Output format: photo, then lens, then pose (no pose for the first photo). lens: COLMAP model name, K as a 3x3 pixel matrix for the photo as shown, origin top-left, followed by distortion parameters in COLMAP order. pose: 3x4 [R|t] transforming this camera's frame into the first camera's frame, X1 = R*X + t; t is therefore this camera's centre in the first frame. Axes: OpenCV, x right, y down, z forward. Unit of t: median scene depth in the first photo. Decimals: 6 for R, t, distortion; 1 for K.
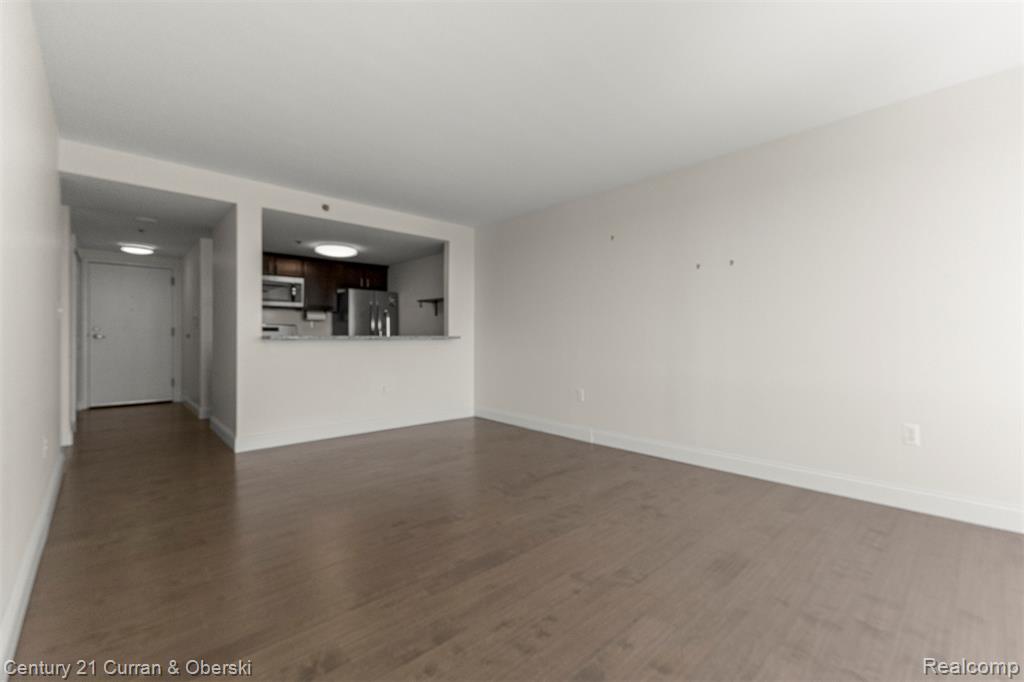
lens RADIAL K [[445.9, 0, 515.6], [0, 445.9, 339.7], [0, 0, 1]] dist [0.005616, -0.000208]
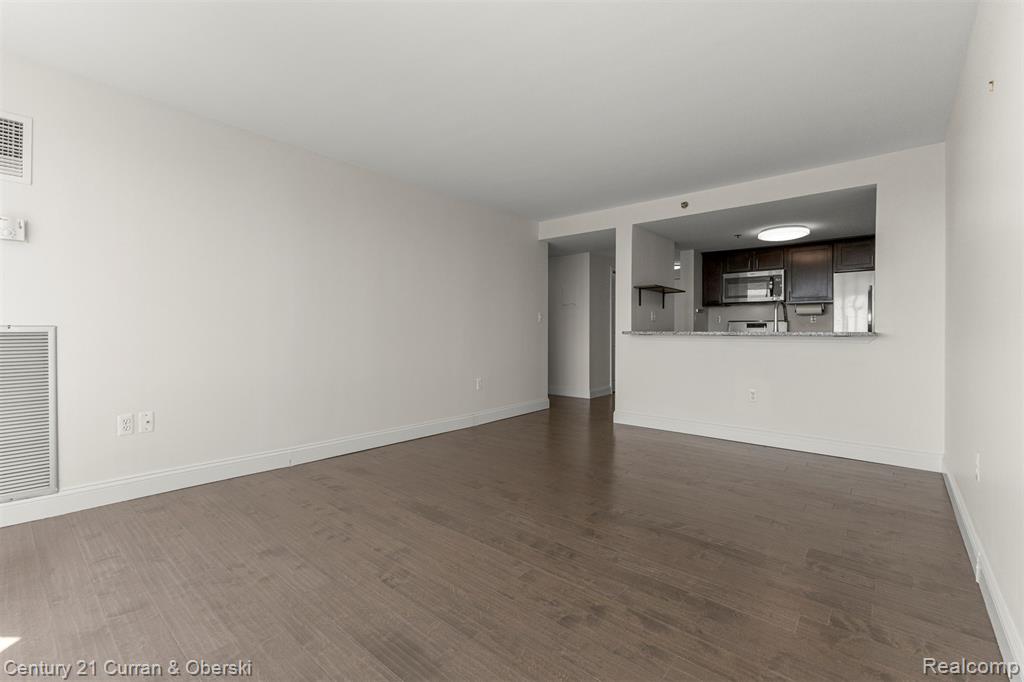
lens RADIAL K [[445.9, 0, 503.4], [0, 445.9, 335.2], [0, 0, 1]] dist [0.005616, -0.000208]
pose [[0.093575, 0.007921, -0.995581, 0.706928], [-0.012423, 0.999900, 0.006787, -0.003163], [0.995535, 0.011733, 0.093664, 0.647754]]
